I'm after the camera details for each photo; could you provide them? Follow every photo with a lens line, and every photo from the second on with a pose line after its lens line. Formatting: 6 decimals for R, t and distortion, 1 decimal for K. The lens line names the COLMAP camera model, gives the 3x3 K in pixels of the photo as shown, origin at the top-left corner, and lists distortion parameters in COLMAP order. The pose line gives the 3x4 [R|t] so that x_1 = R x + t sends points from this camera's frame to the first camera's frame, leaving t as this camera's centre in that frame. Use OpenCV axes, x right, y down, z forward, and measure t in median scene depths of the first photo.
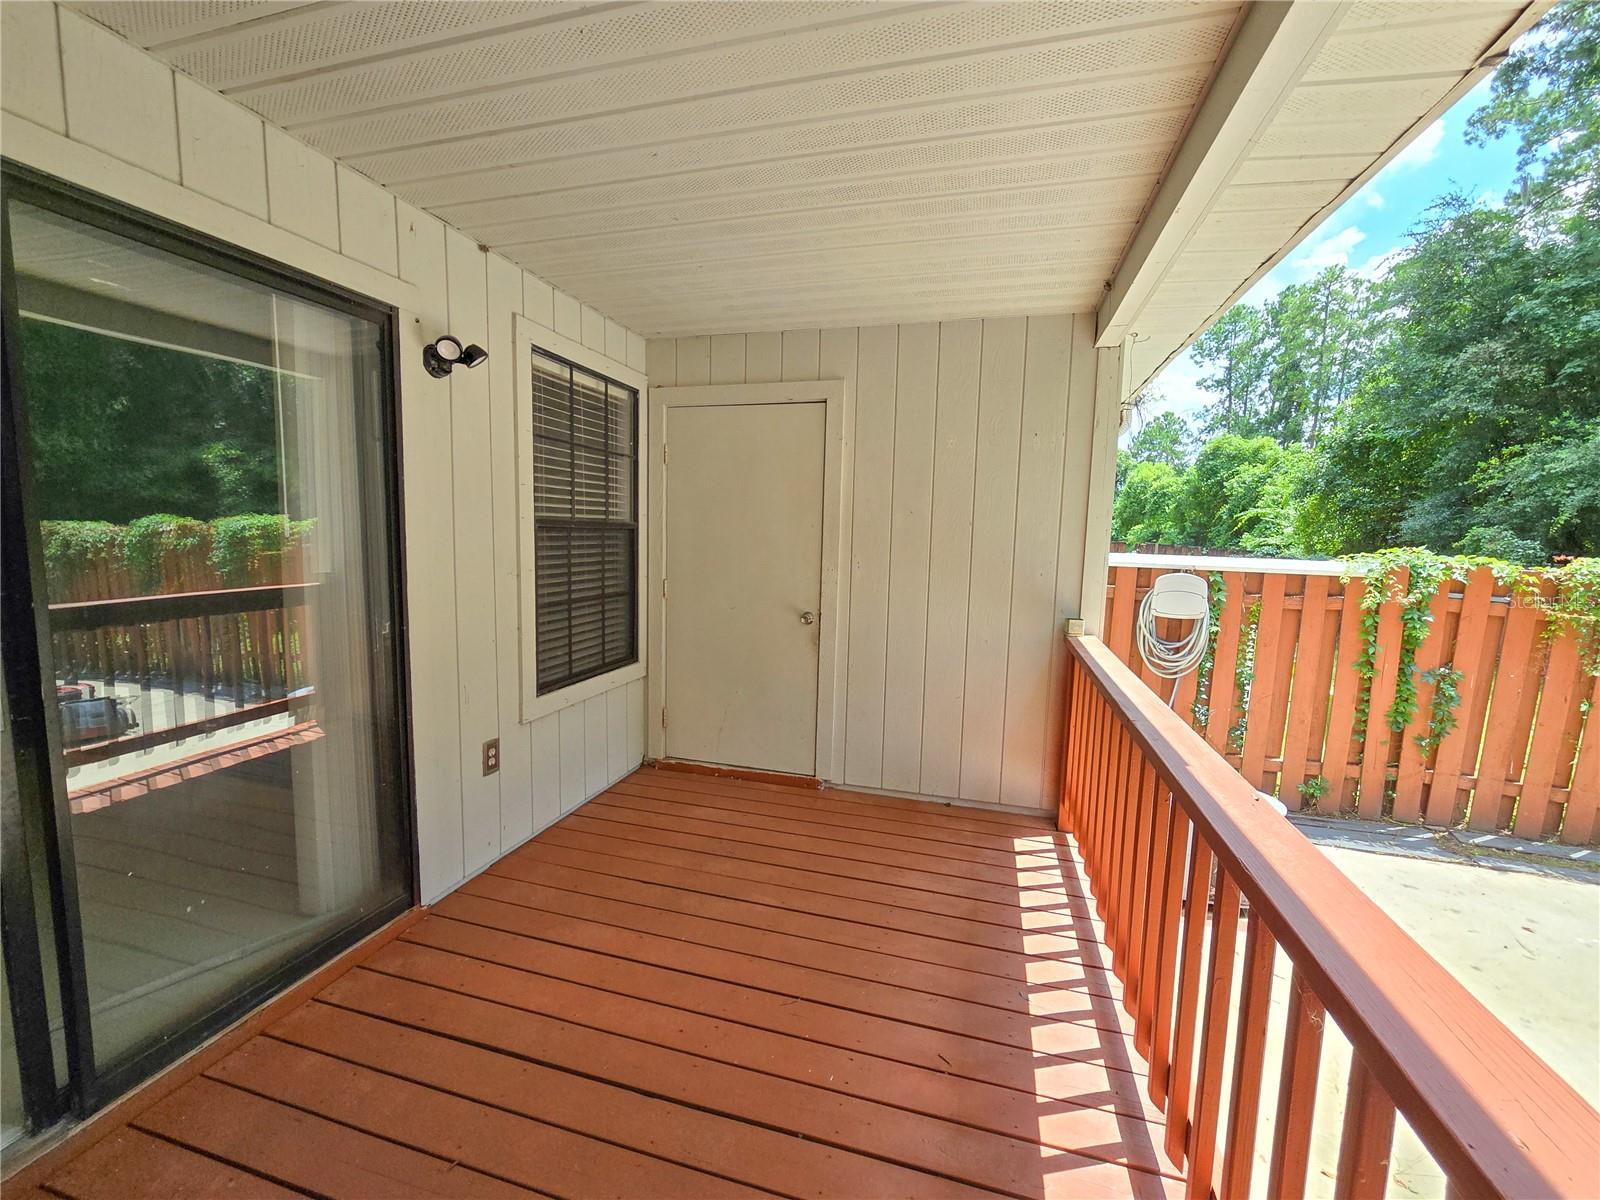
lens RADIAL K [[661.3, 0, 800.4], [0, 661.3, 602.0], [0, 0, 1]] dist [0.001293, 0.000249]
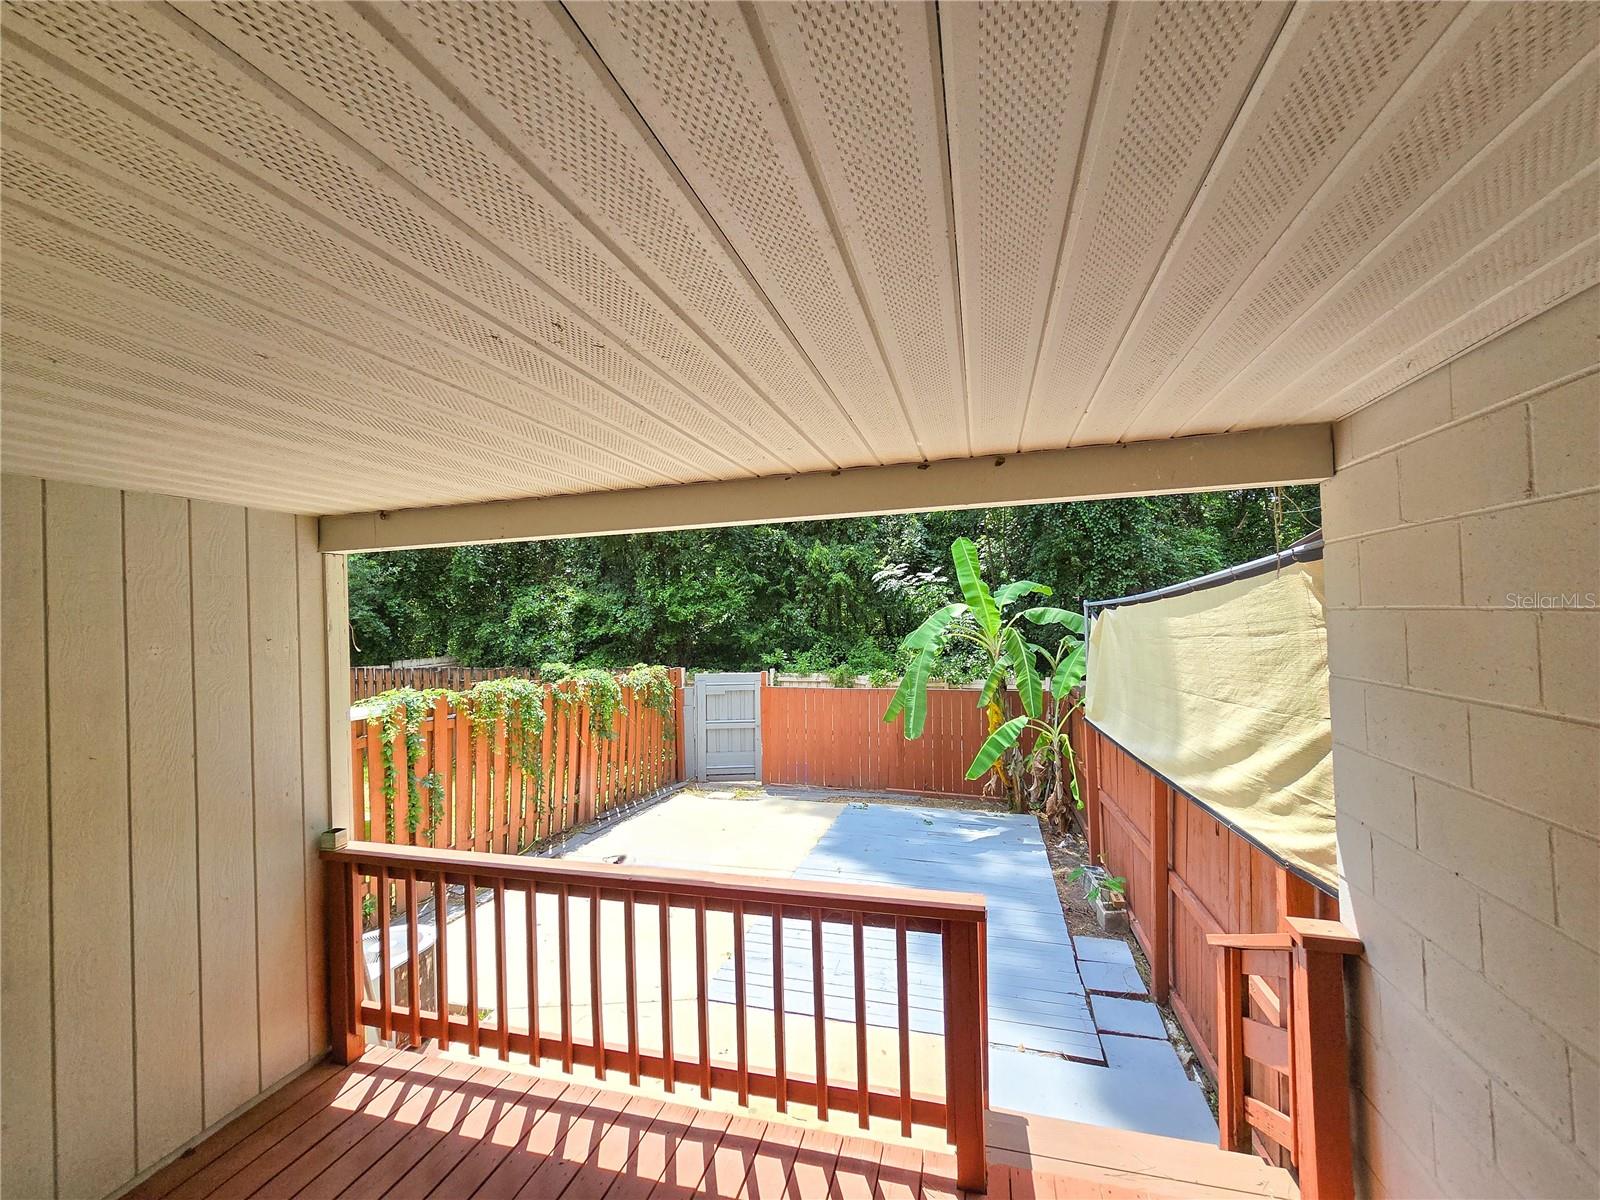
lens RADIAL K [[661.3, 0, 800.0], [0, 661.3, 604.0], [0, 0, 1]] dist [0.001293, 0.000249]
pose [[0.013664, -0.007036, 0.999882, -0.539485], [0.144143, 0.989544, 0.004993, -0.210214], [-0.989463, 0.144057, 0.014536, 0.290834]]
